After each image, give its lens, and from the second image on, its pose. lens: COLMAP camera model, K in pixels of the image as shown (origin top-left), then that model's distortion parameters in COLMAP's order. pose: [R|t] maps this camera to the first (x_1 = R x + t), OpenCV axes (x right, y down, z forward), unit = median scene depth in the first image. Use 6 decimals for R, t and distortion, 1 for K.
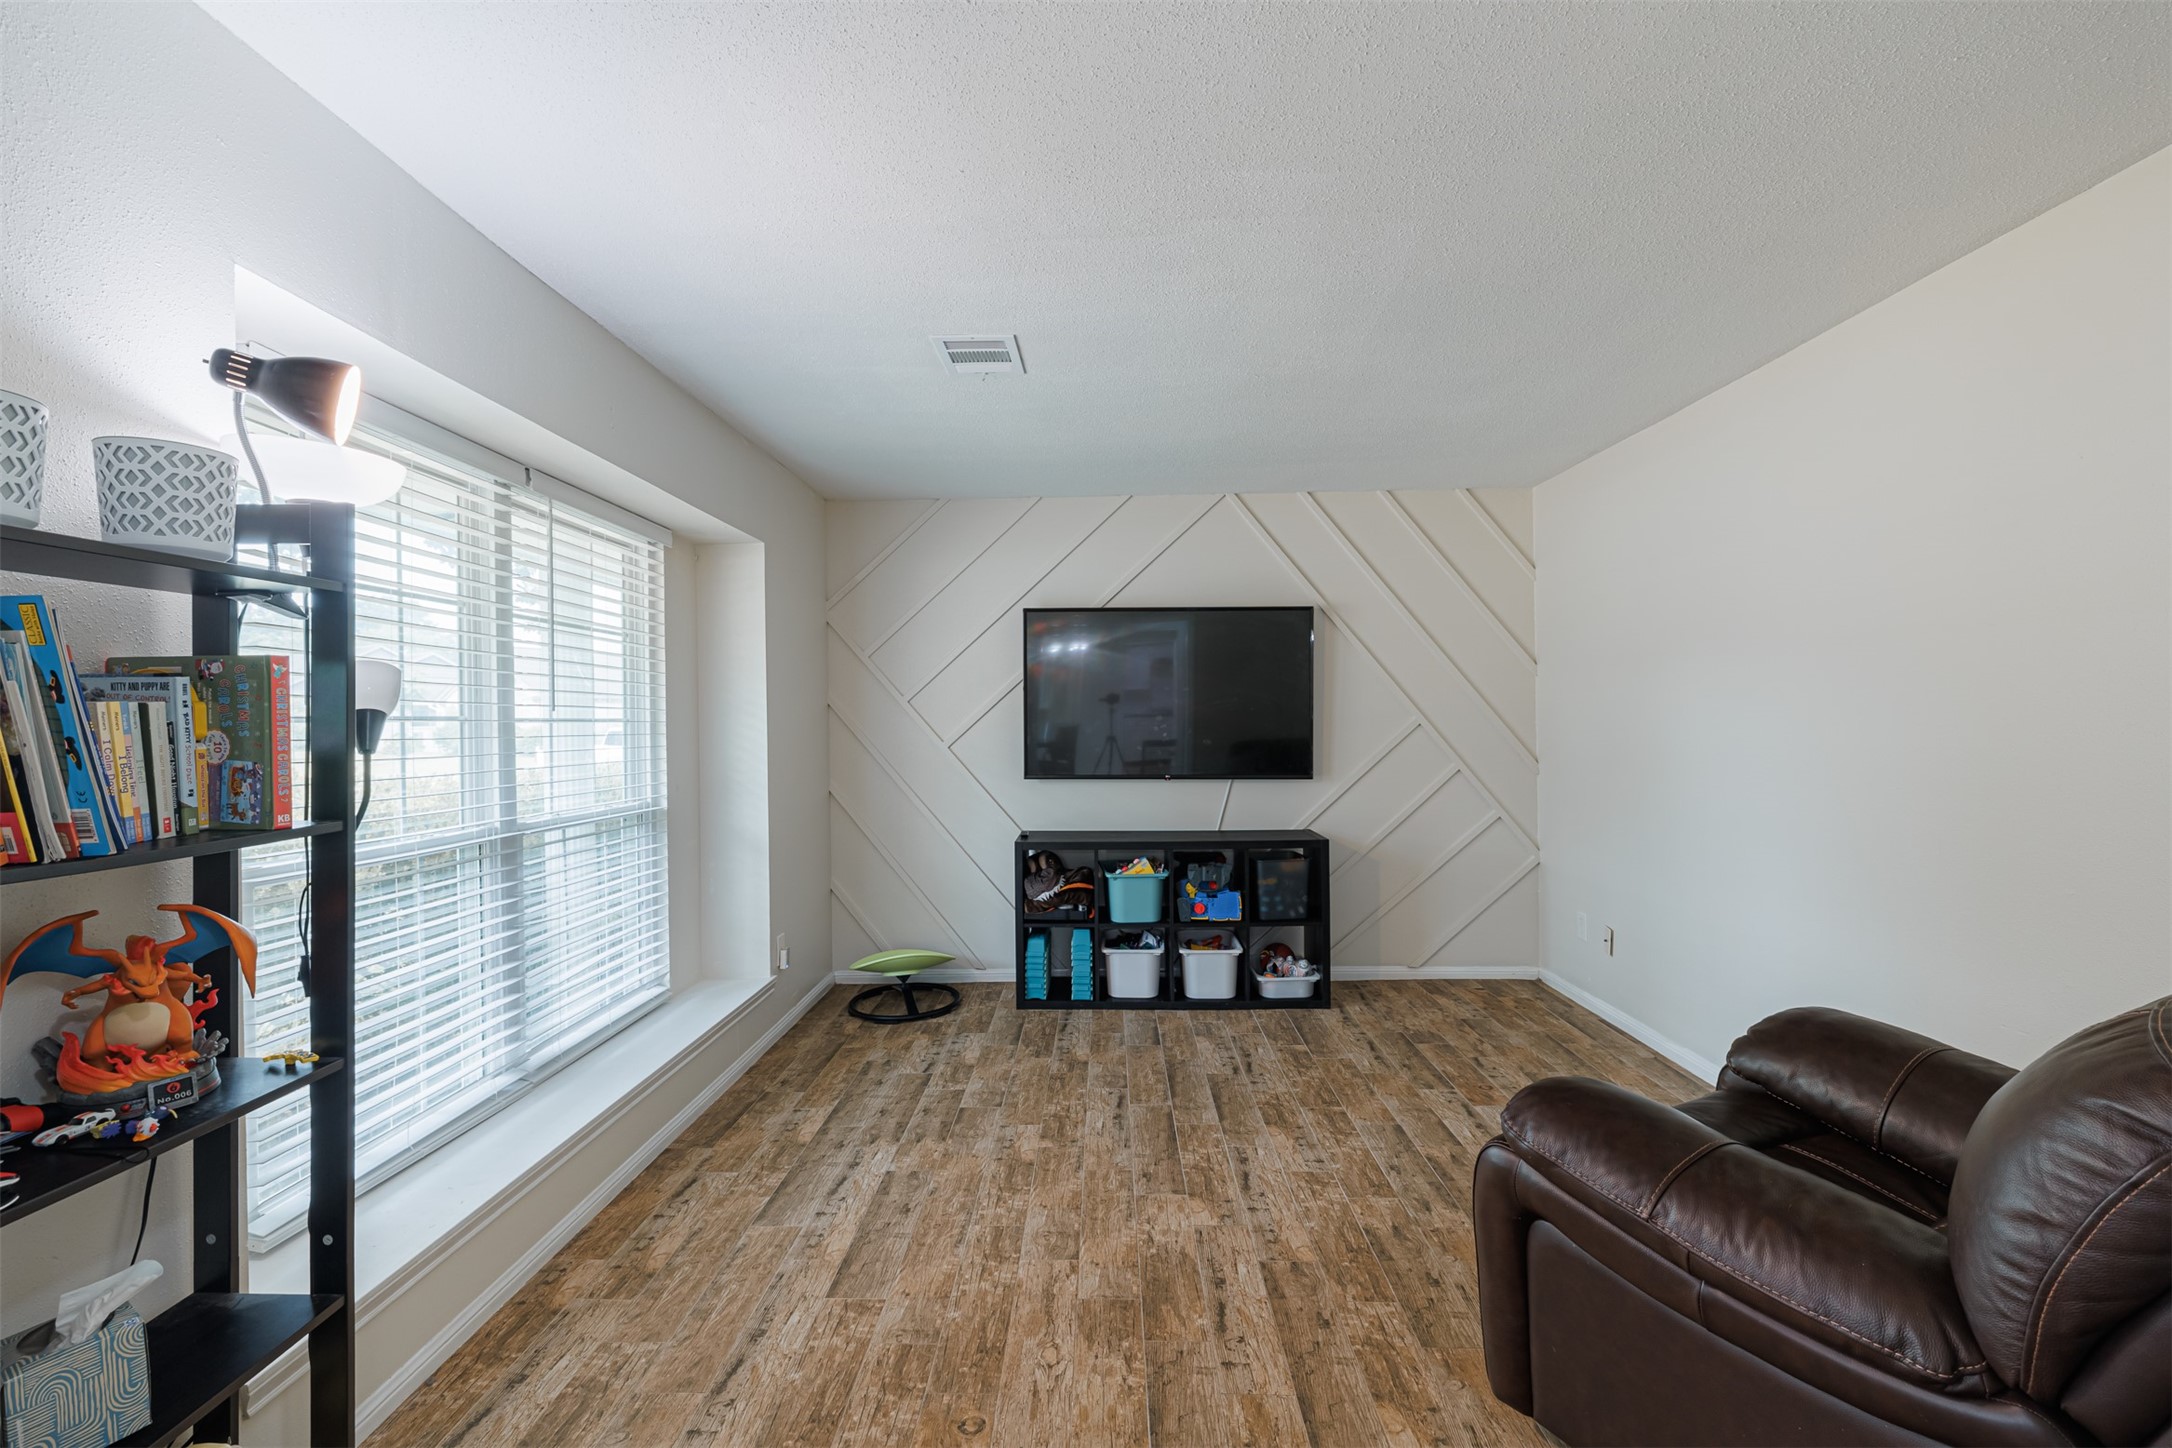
lens RADIAL K [[898.5, 0, 1092.5], [0, 898.5, 723.0], [0, 0, 1]] dist [0.010336, -0.004066]
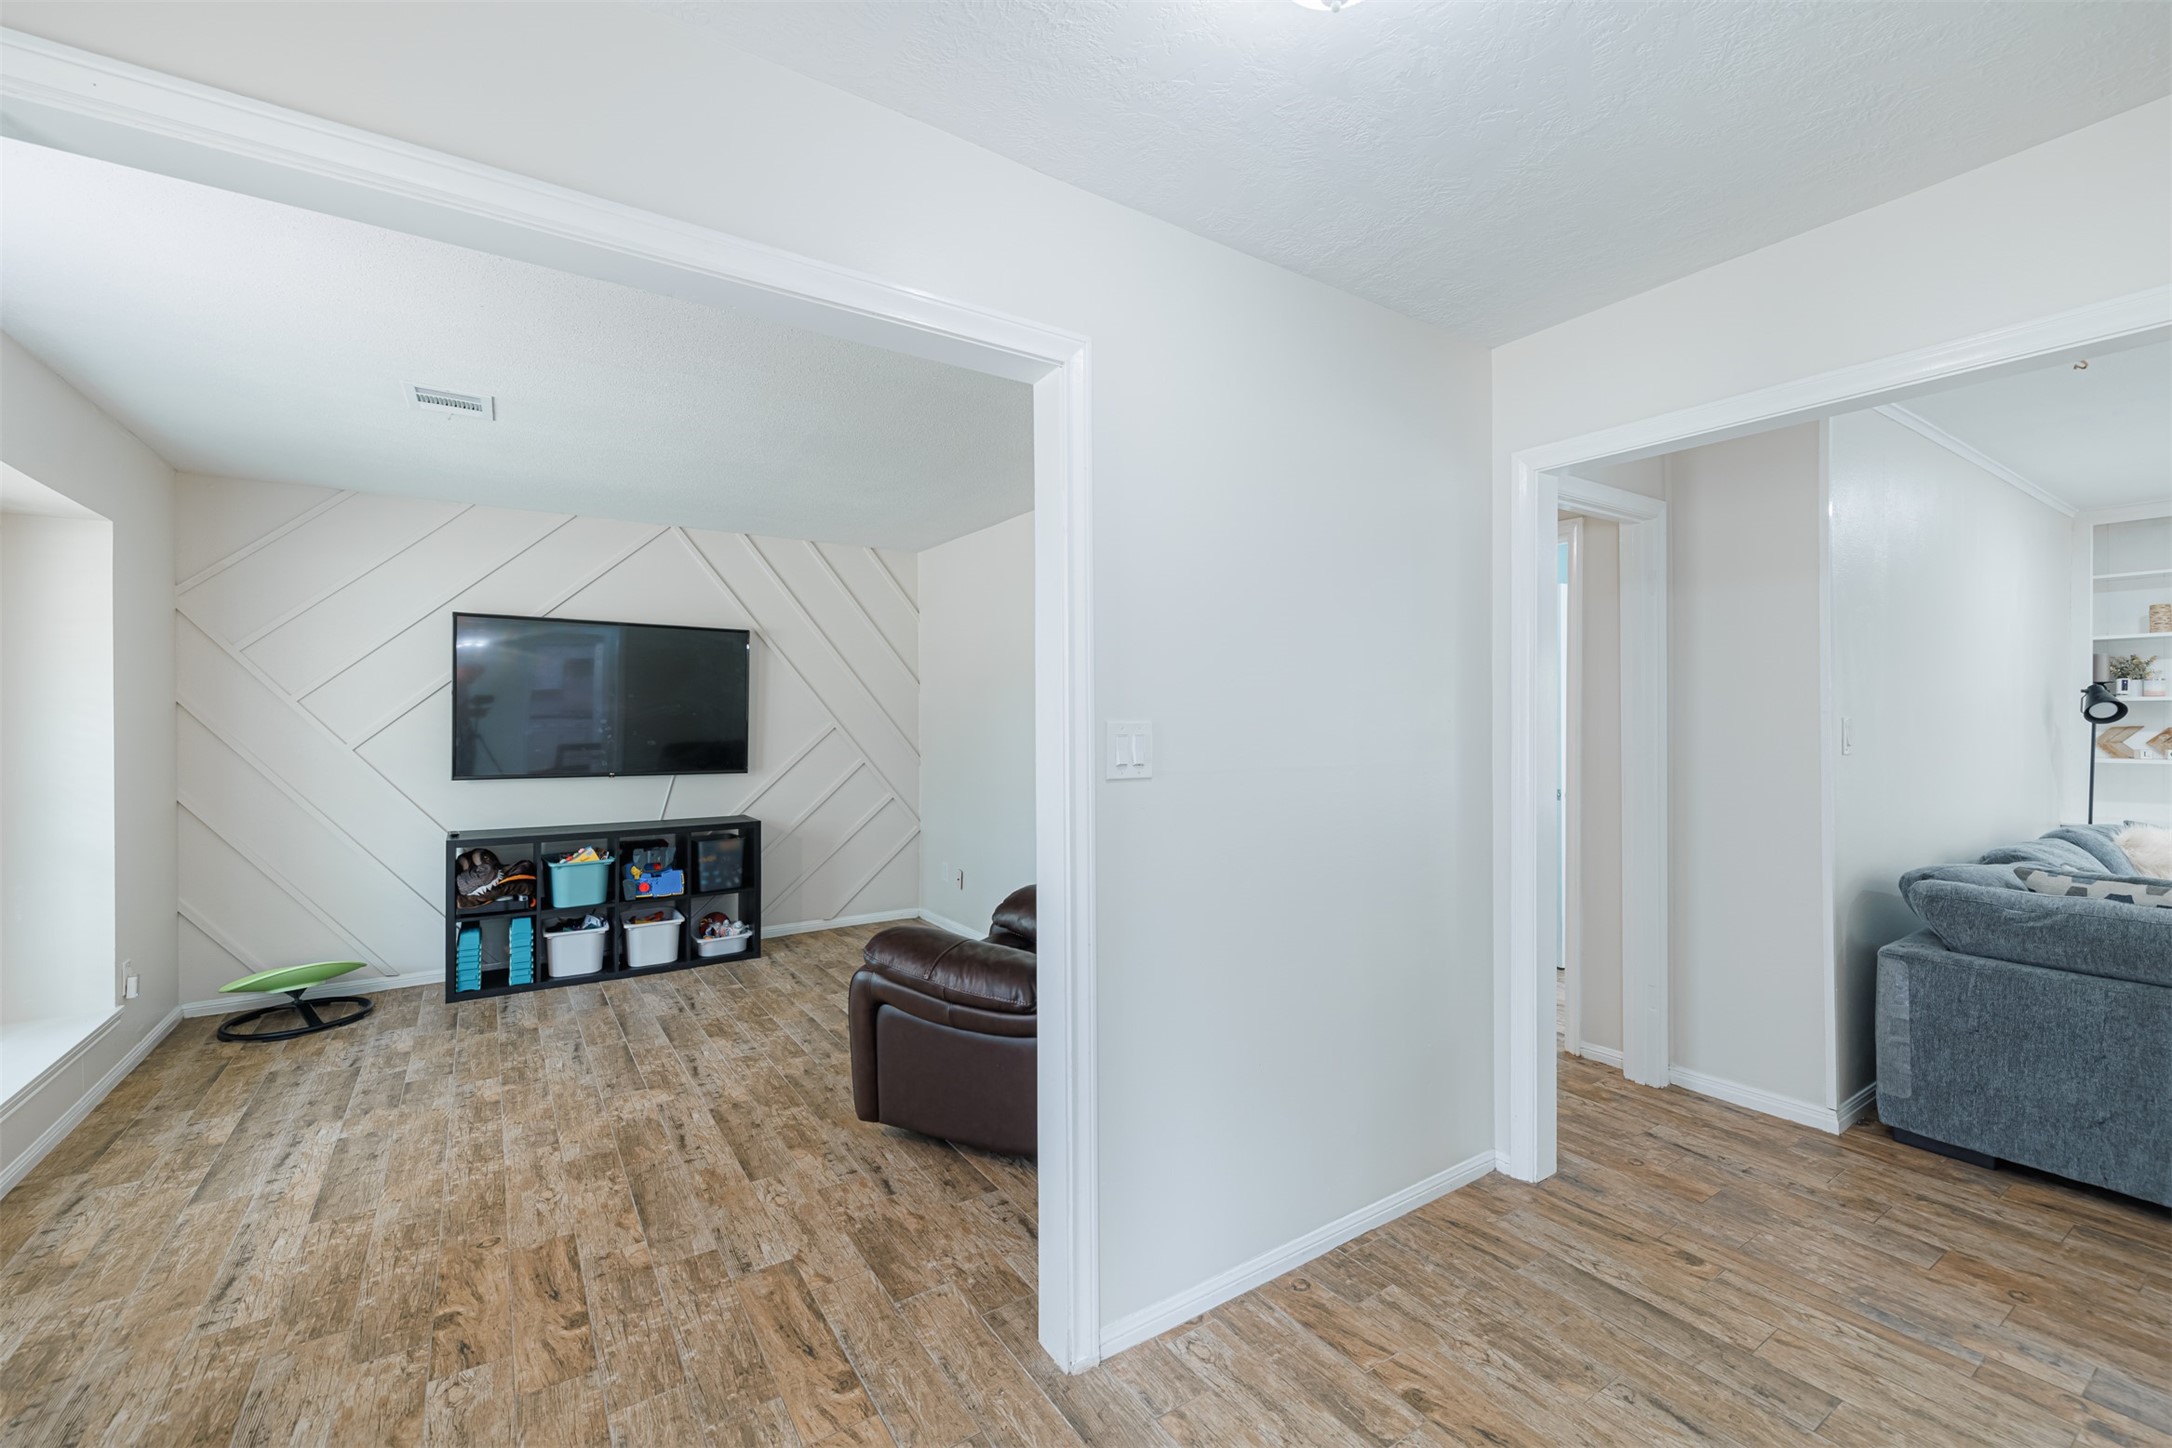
lens RADIAL K [[898.5, 0, 1084.5], [0, 898.5, 719.6], [0, 0, 1]] dist [0.010336, -0.004066]
pose [[0.822110, 0.010430, 0.569233, -0.090568], [-0.005801, 0.999934, -0.009944, -0.000371], [-0.569299, 0.004873, 0.822116, -0.320266]]
